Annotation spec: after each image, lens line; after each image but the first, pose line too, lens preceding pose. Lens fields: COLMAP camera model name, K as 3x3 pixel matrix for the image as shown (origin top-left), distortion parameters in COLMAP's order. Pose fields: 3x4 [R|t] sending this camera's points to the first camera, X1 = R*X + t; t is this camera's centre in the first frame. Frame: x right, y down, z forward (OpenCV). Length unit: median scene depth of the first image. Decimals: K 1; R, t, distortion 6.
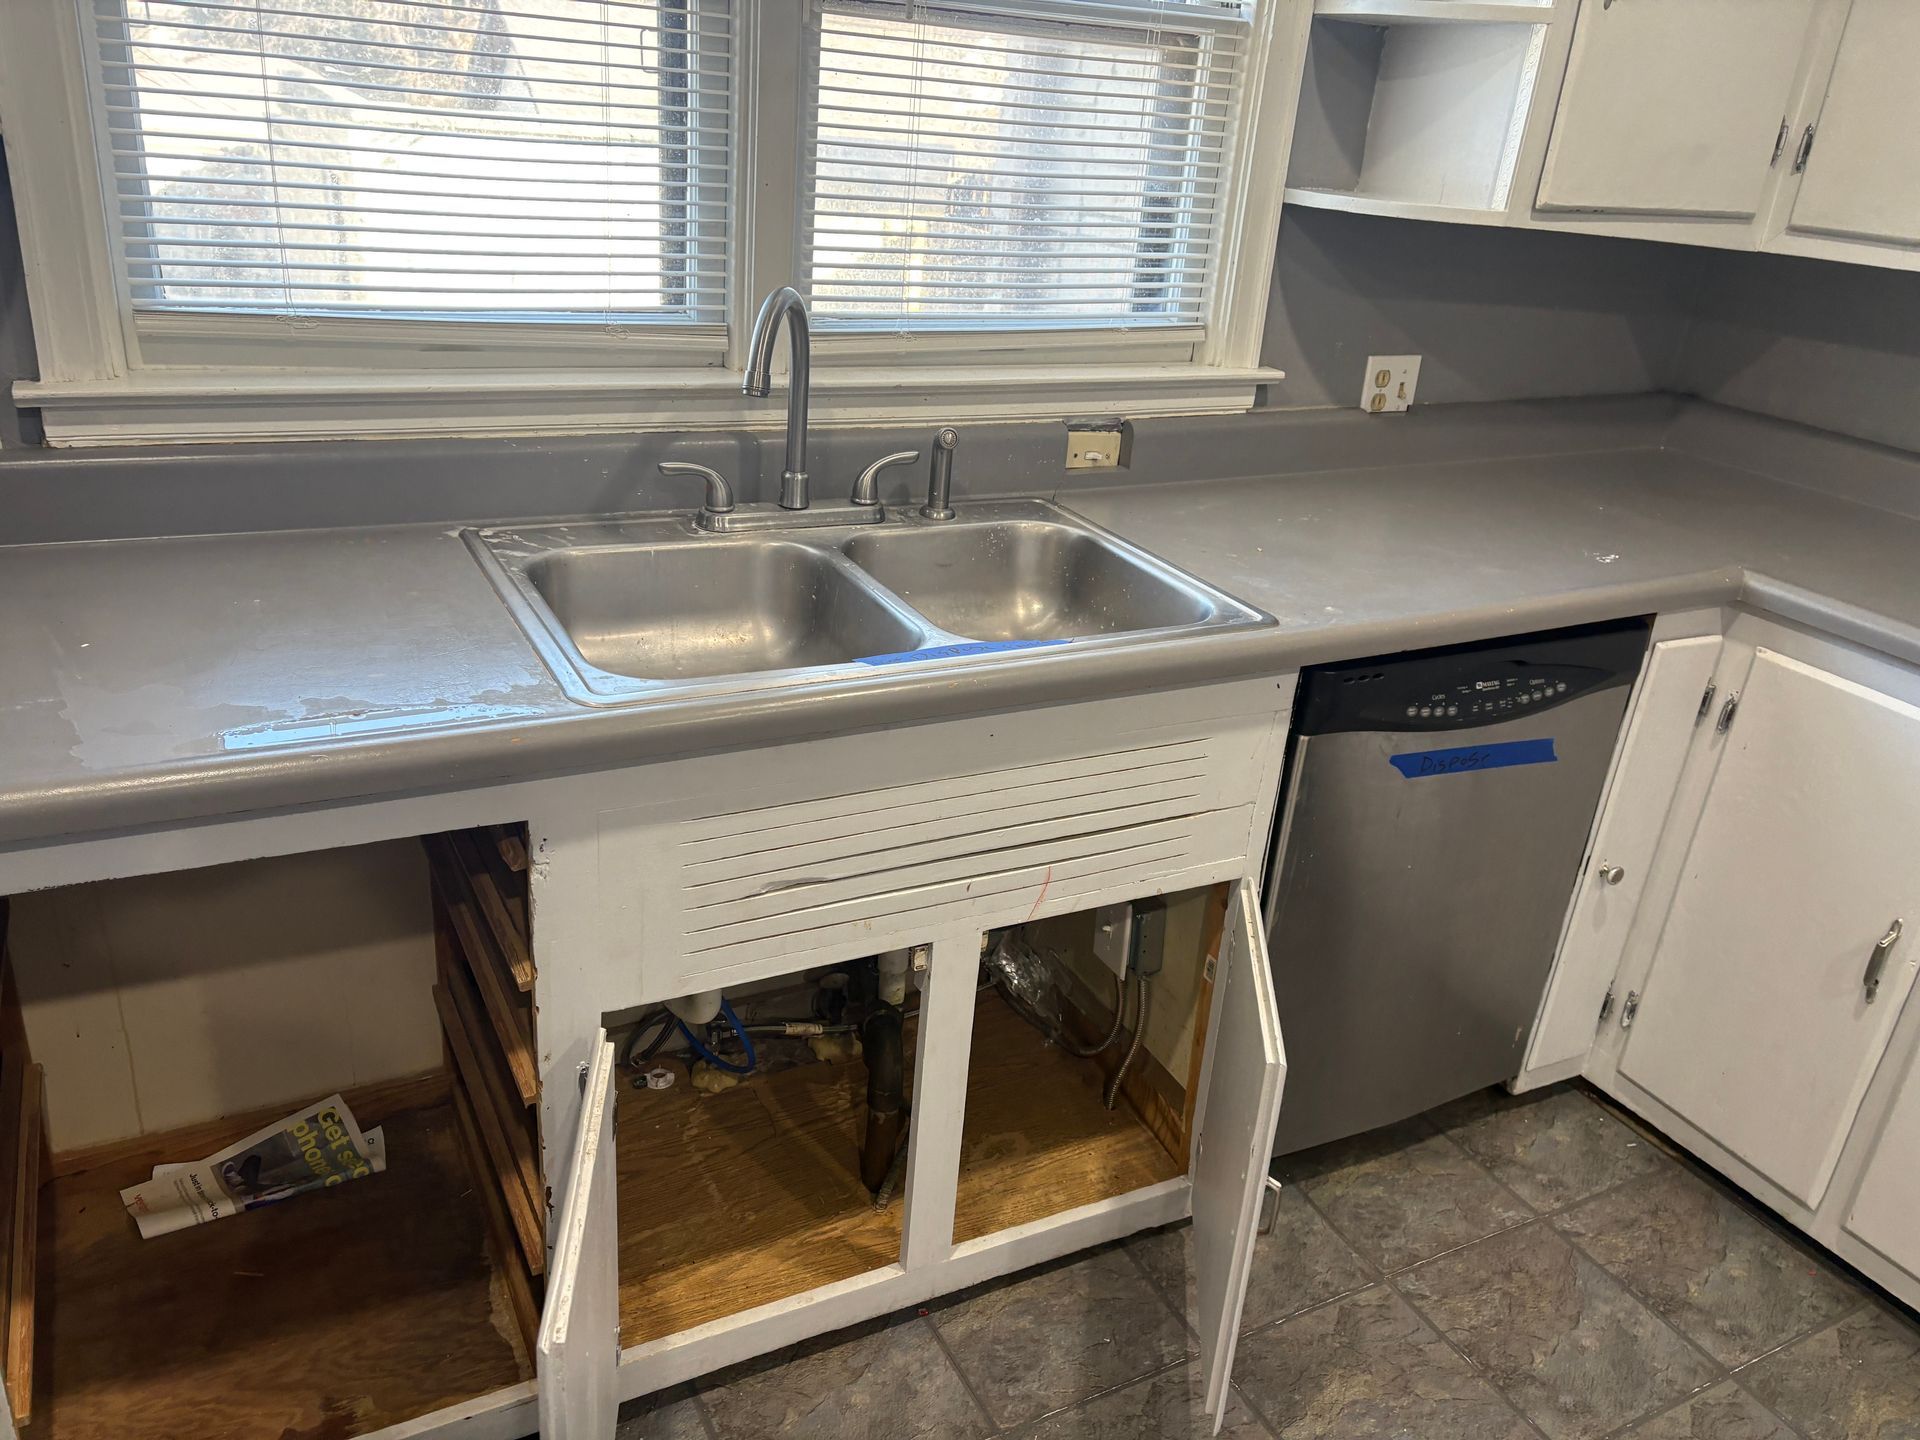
lens RADIAL K [[1438.0, 0, 954.4], [0, 1438.0, 713.4], [0, 0, 1]] dist [0.012478, -0.009672]
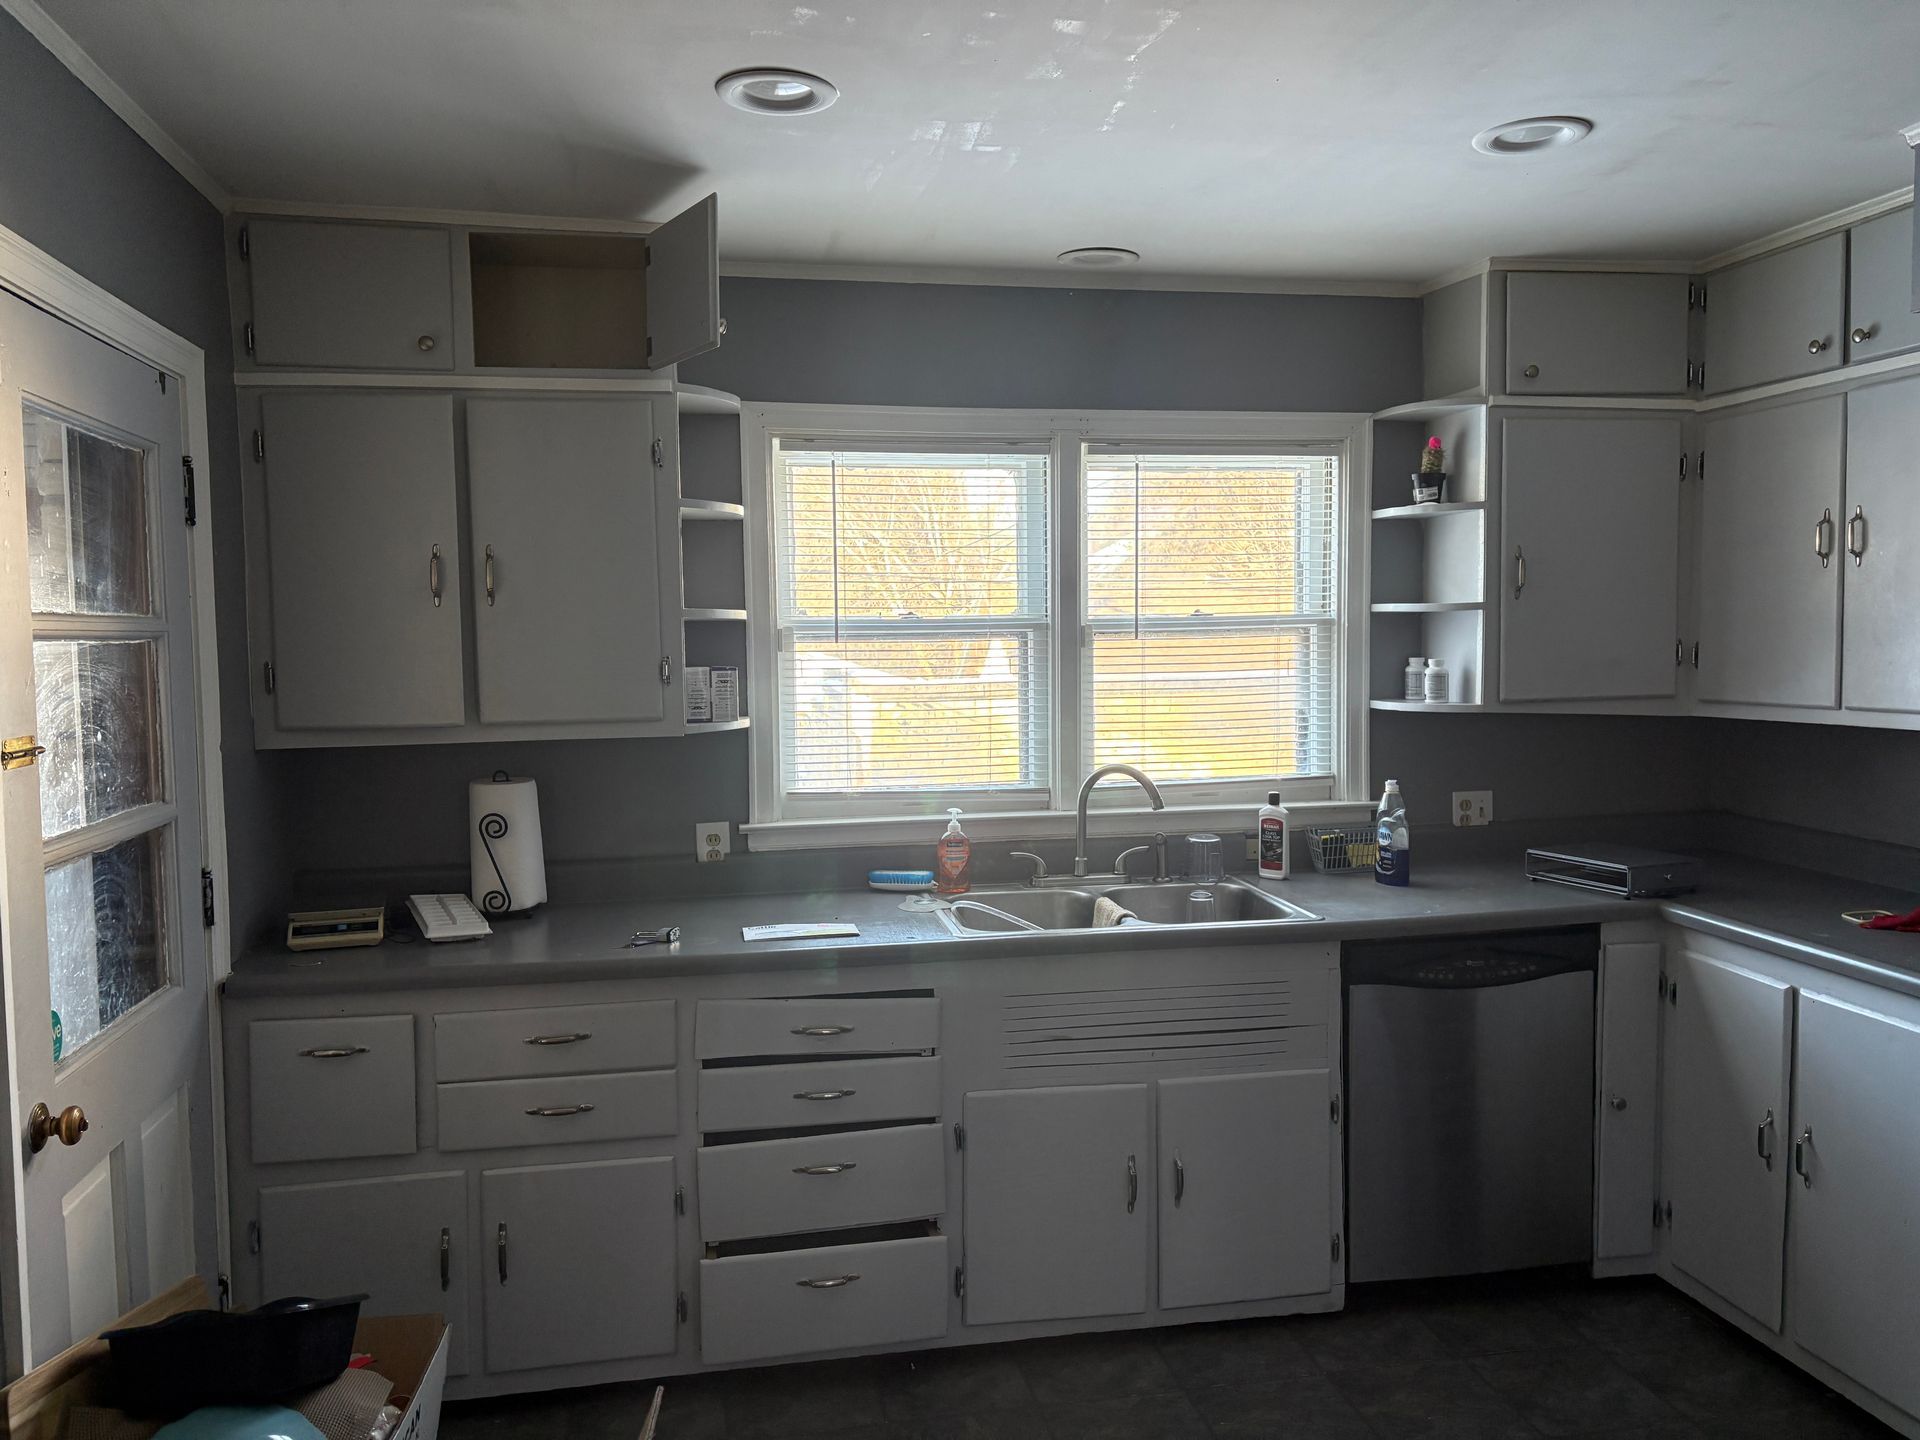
lens RADIAL K [[1438.0, 0, 954.4], [0, 1438.0, 713.4], [0, 0, 1]] dist [0.012478, -0.009672]
pose [[0.947169, -0.074078, -0.312062, 0.316041], [-0.040645, 0.937395, -0.345888, 0.299198], [0.318148, 0.340298, 0.884861, -0.764927]]
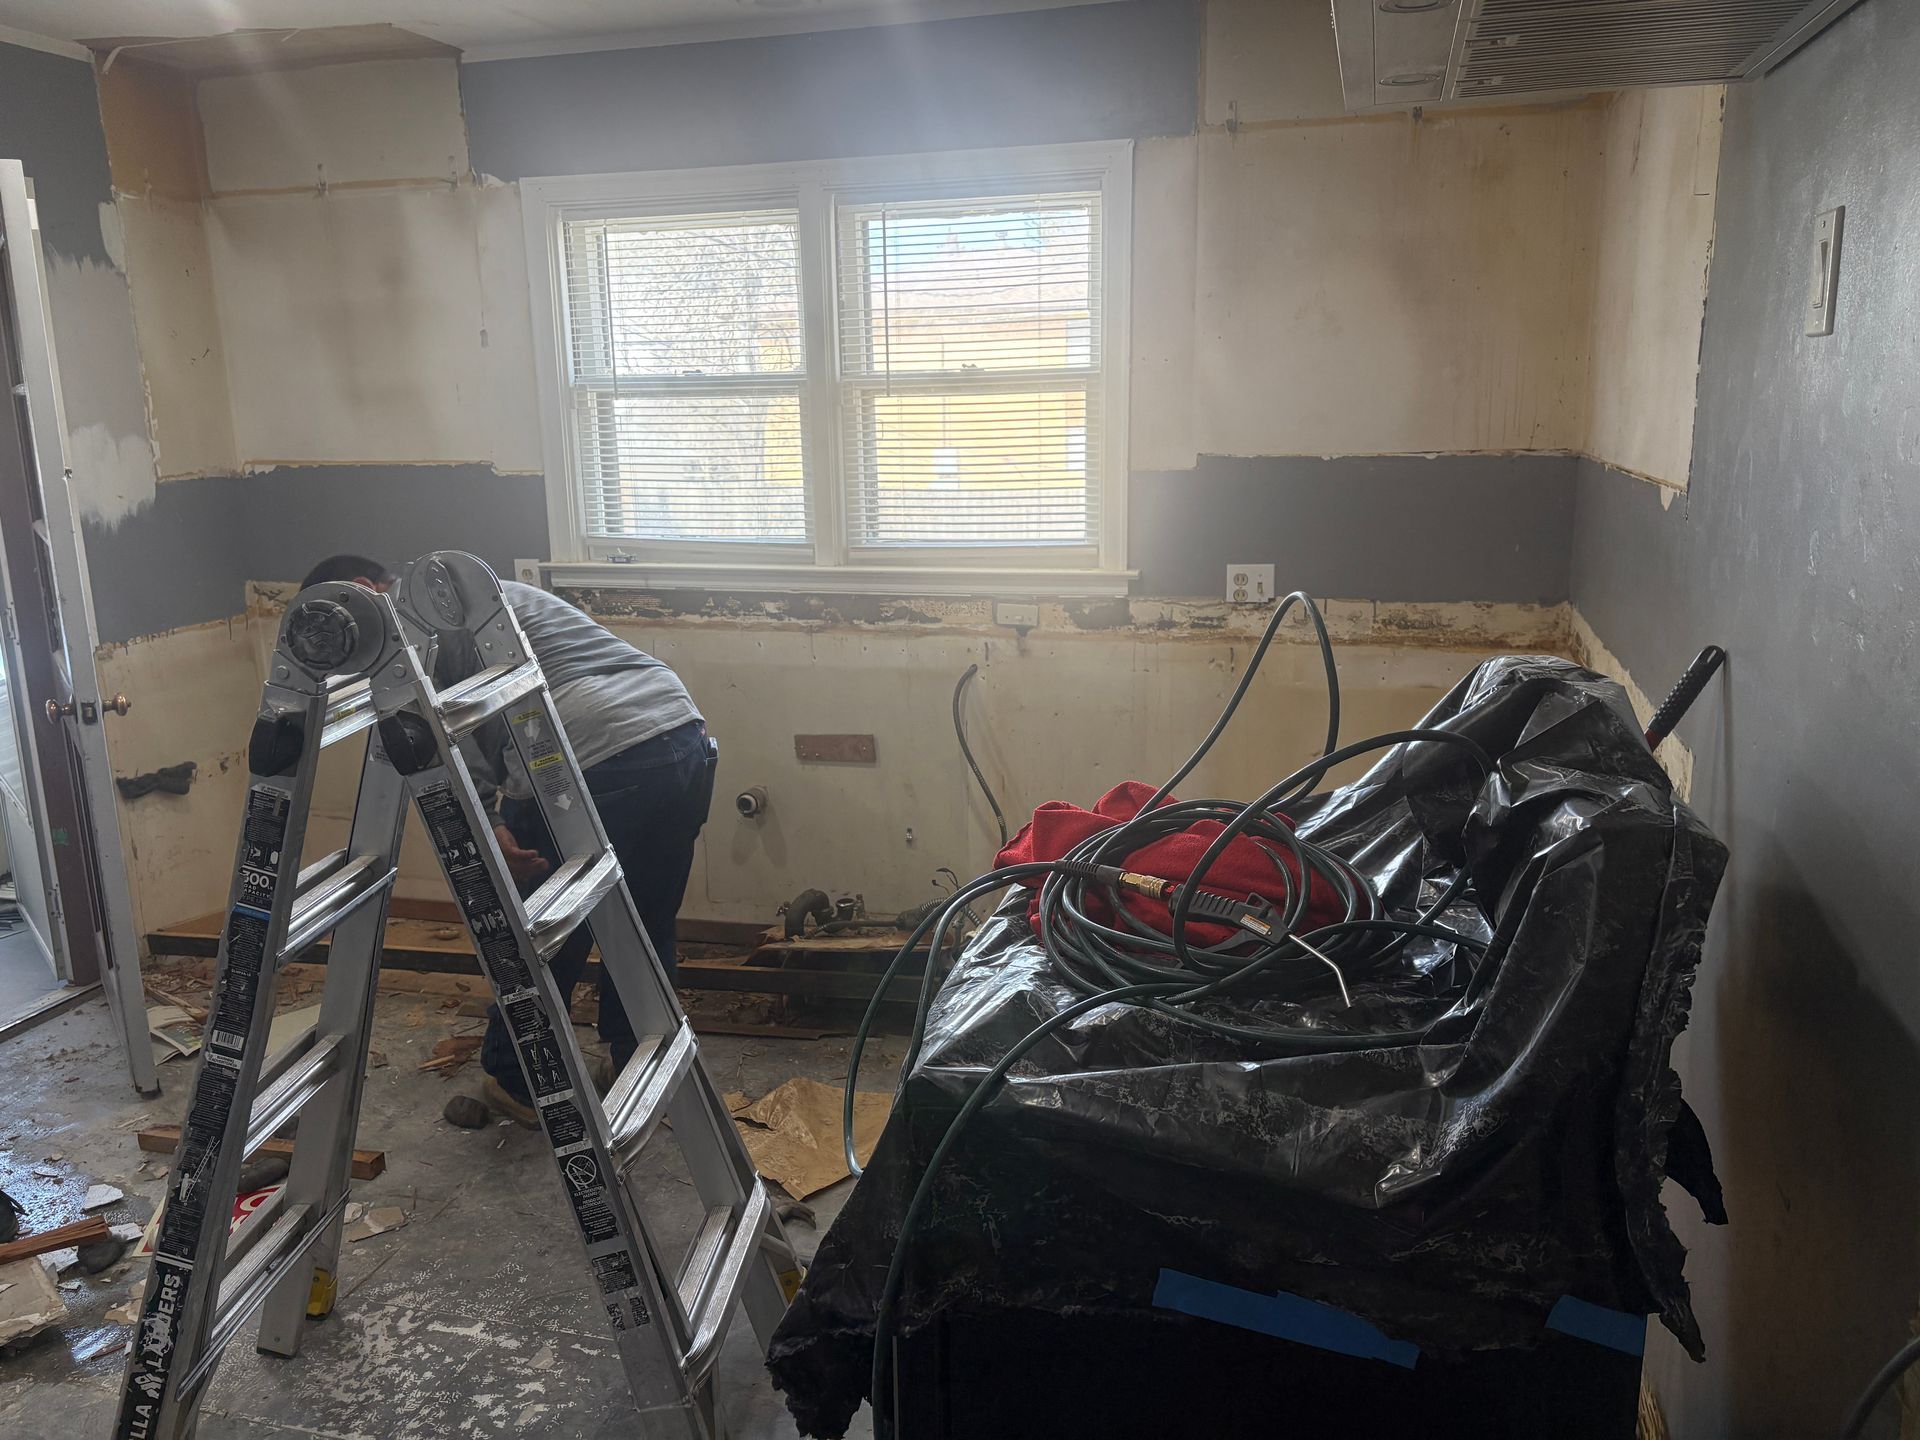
lens RADIAL K [[1438.0, 0, 954.4], [0, 1438.0, 713.4], [0, 0, 1]] dist [0.012478, -0.009672]
pose [[0.743046, 0.060819, -0.666471, 1.279991], [-0.190215, 0.973983, -0.123189, 0.168925], [0.641639, 0.218308, 0.735283, -0.302580]]
